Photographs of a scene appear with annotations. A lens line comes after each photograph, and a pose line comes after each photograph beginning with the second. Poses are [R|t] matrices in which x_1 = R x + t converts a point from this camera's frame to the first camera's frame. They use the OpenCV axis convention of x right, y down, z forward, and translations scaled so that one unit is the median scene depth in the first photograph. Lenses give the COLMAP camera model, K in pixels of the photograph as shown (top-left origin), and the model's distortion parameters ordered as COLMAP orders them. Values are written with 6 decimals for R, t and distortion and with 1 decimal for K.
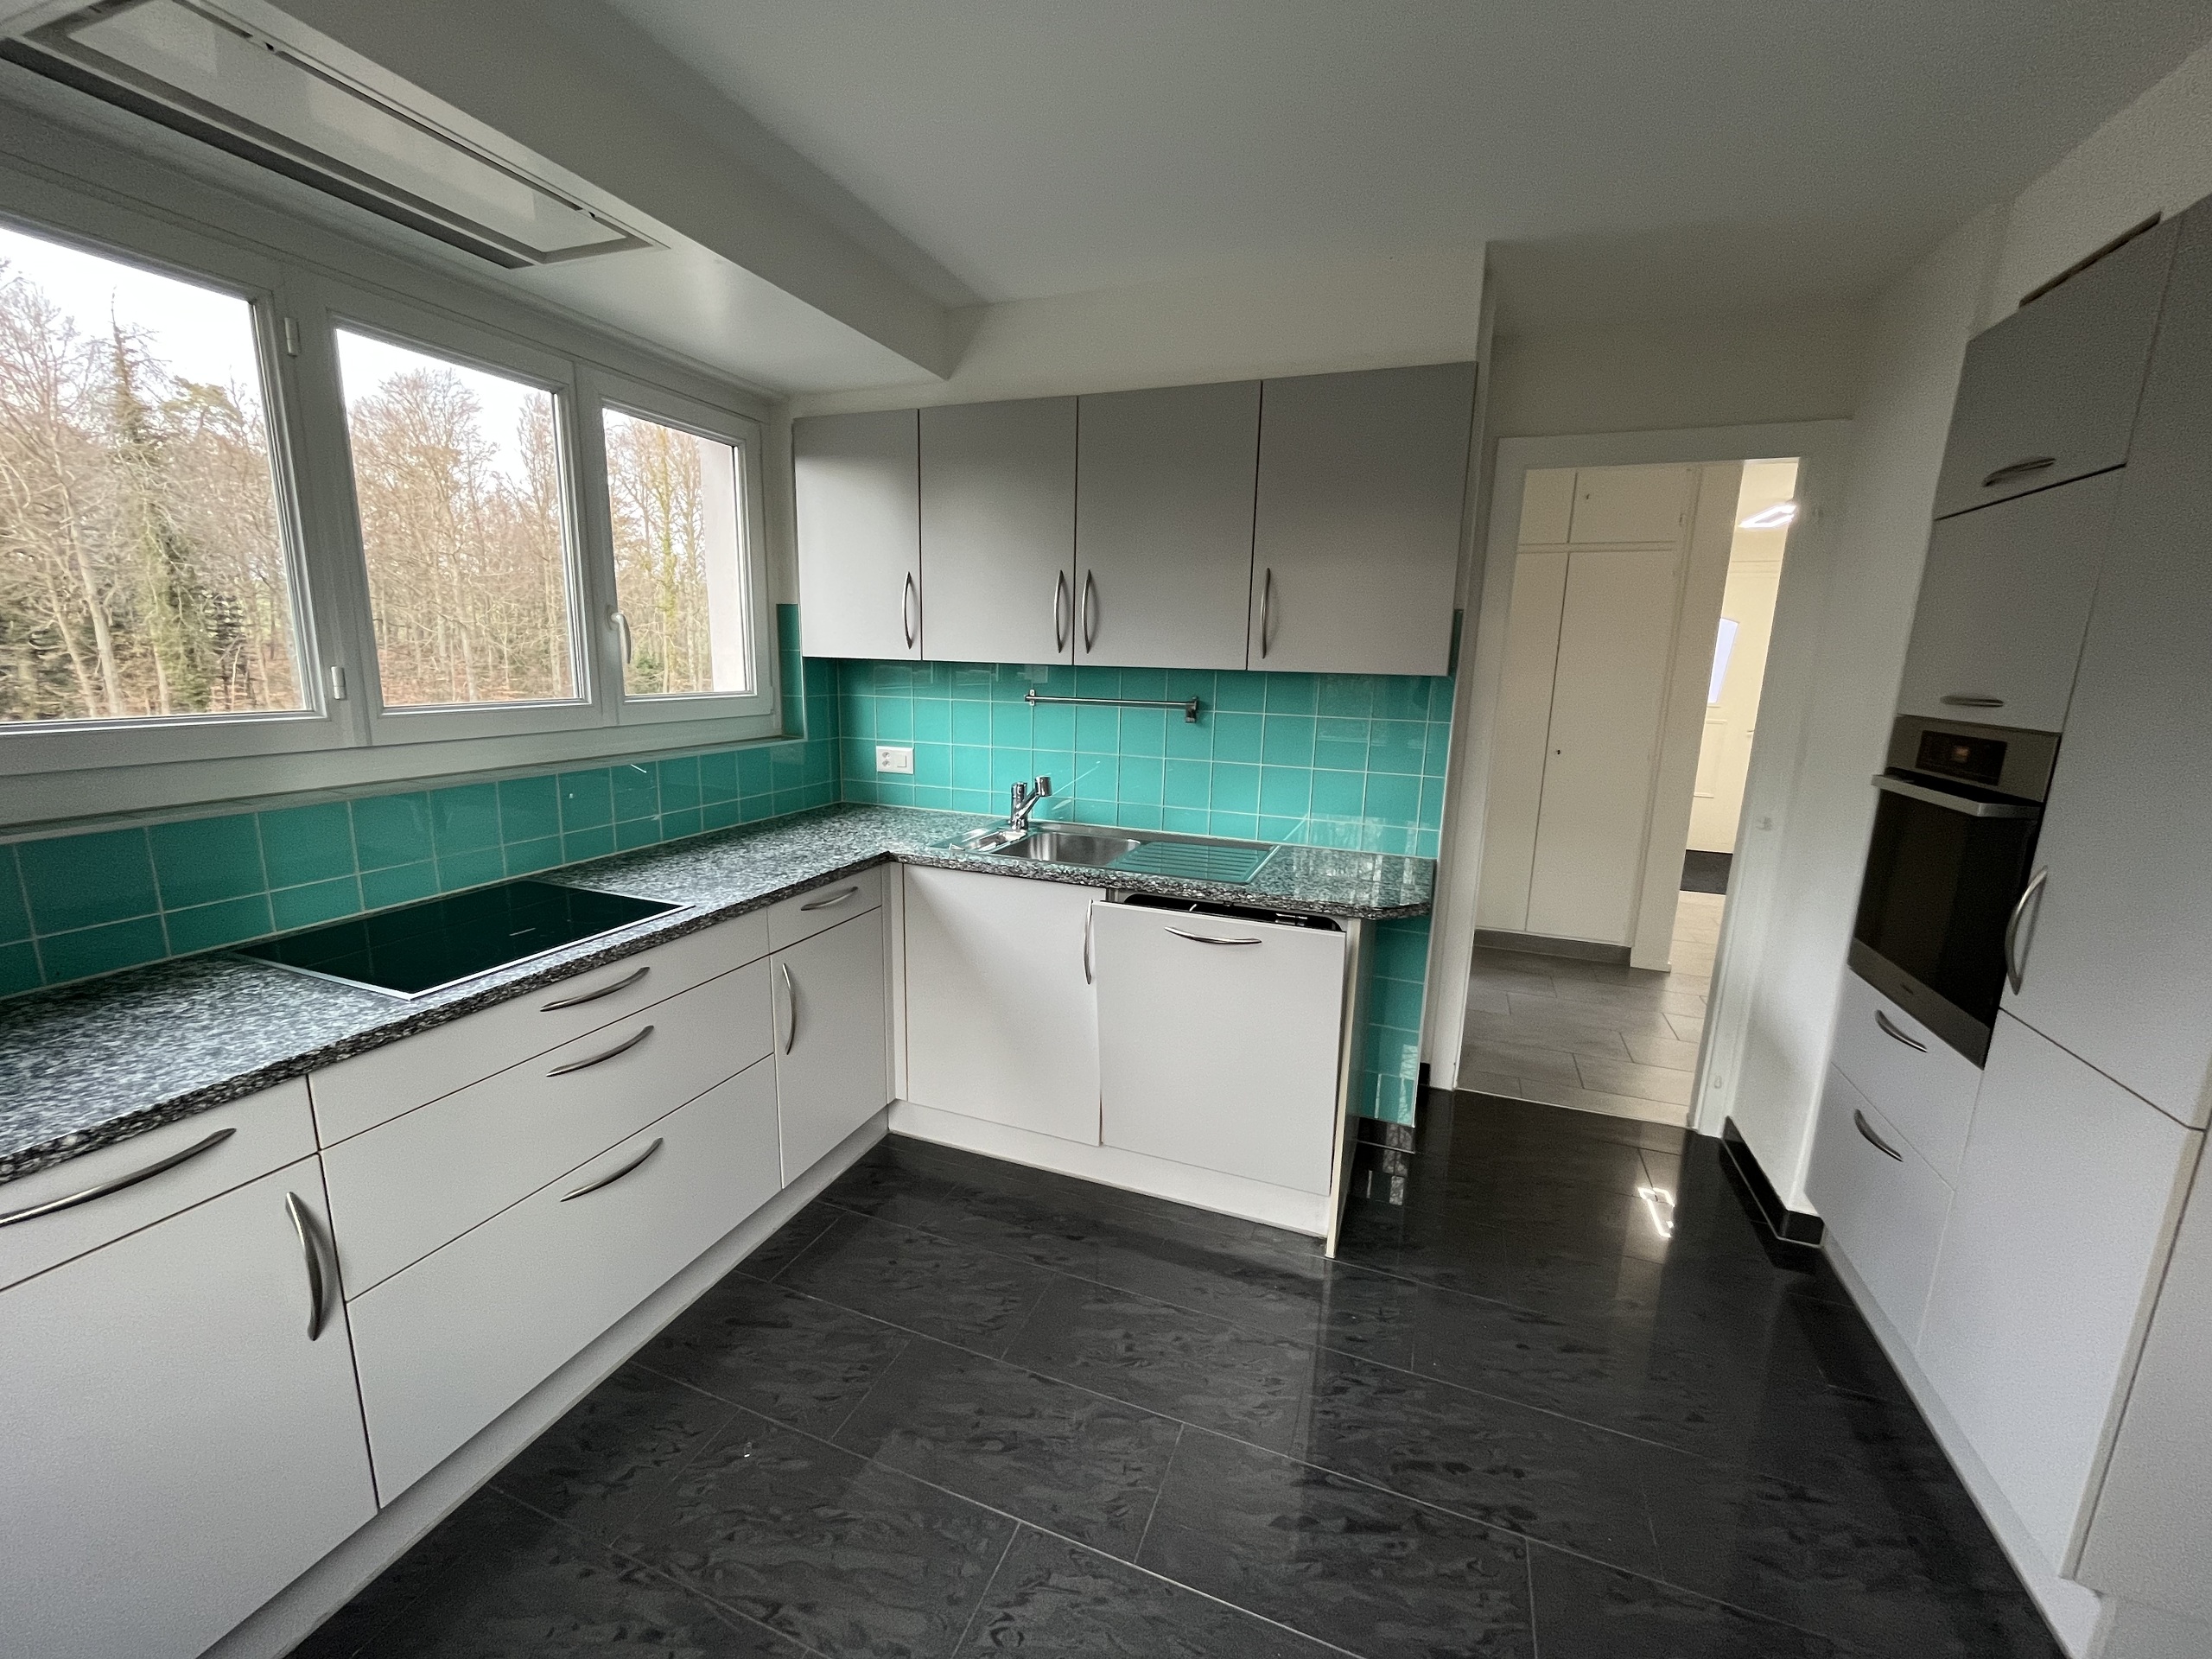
lens RADIAL K [[886.2, 0, 1098.7], [0, 886.2, 824.5], [0, 0, 1]] dist [-0.028160, 0.000047]
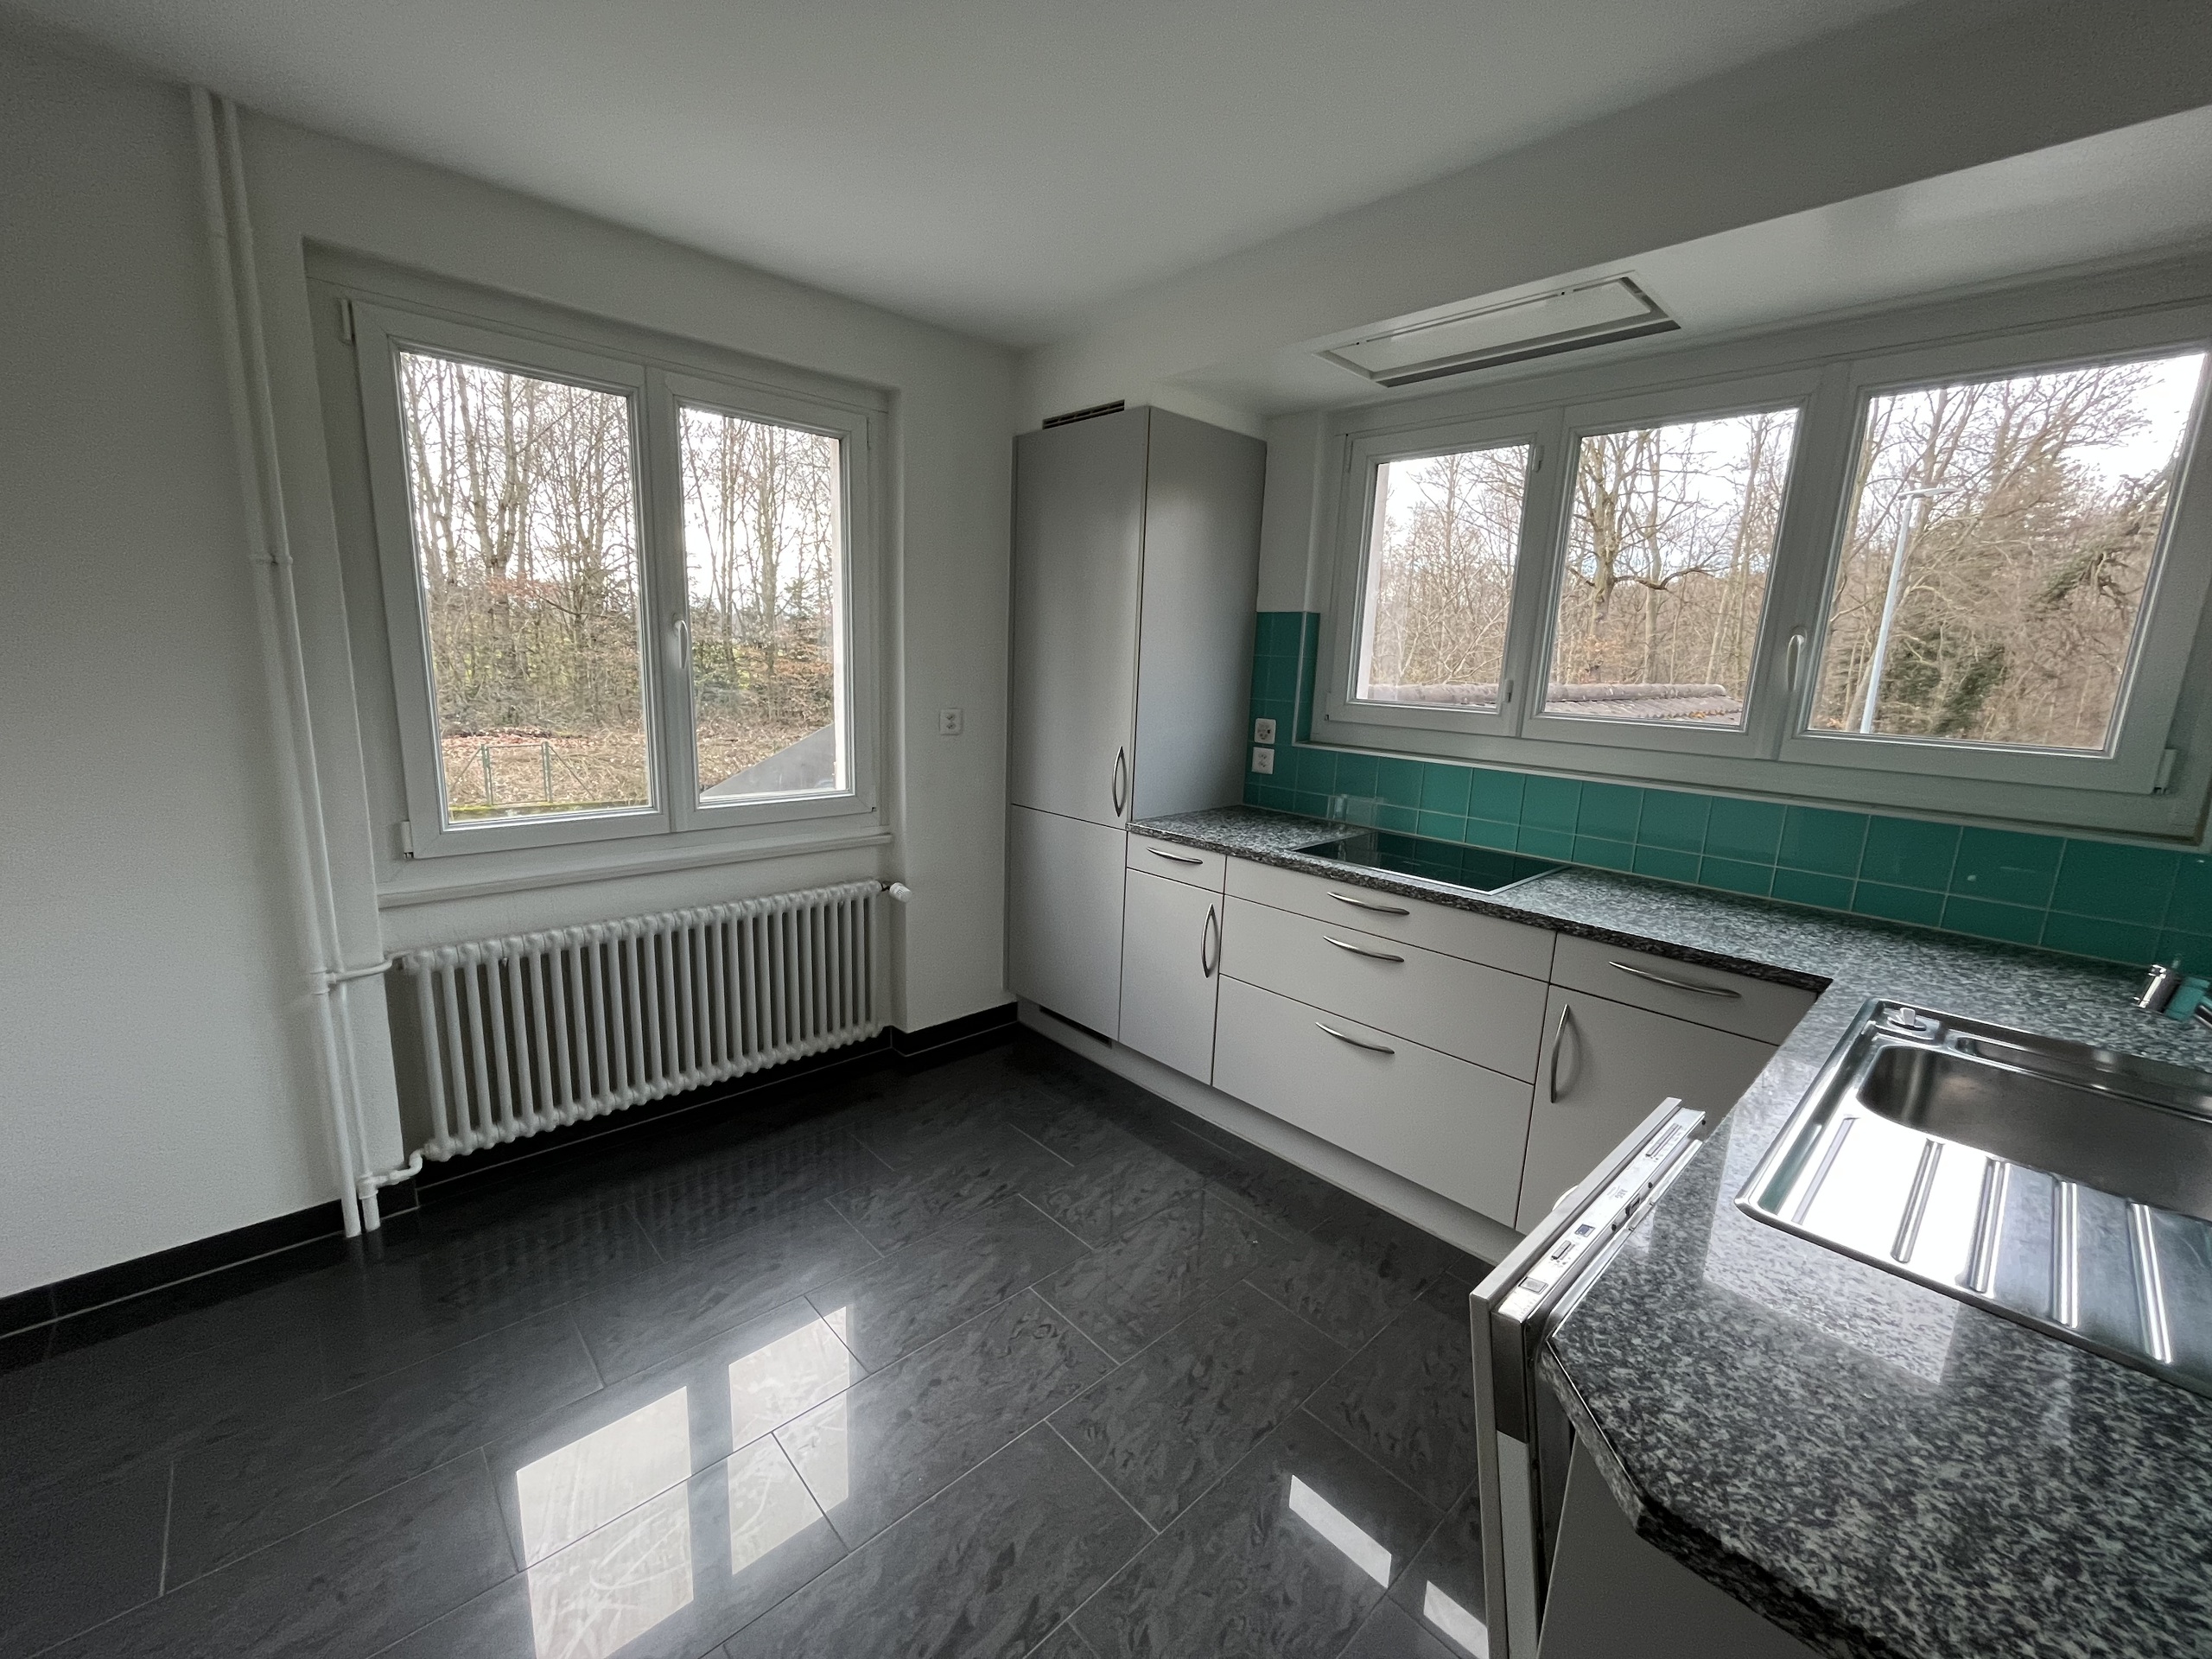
lens RADIAL K [[901.0, 0, 1121.5], [0, 901.0, 843.5], [0, 0, 1]] dist [0.000204, 0.000075]
pose [[-0.424657, 0.136649, -0.894982, 0.756722], [-0.222095, 0.942615, 0.249302, -0.151343], [0.877690, 0.304639, -0.369939, 1.015109]]
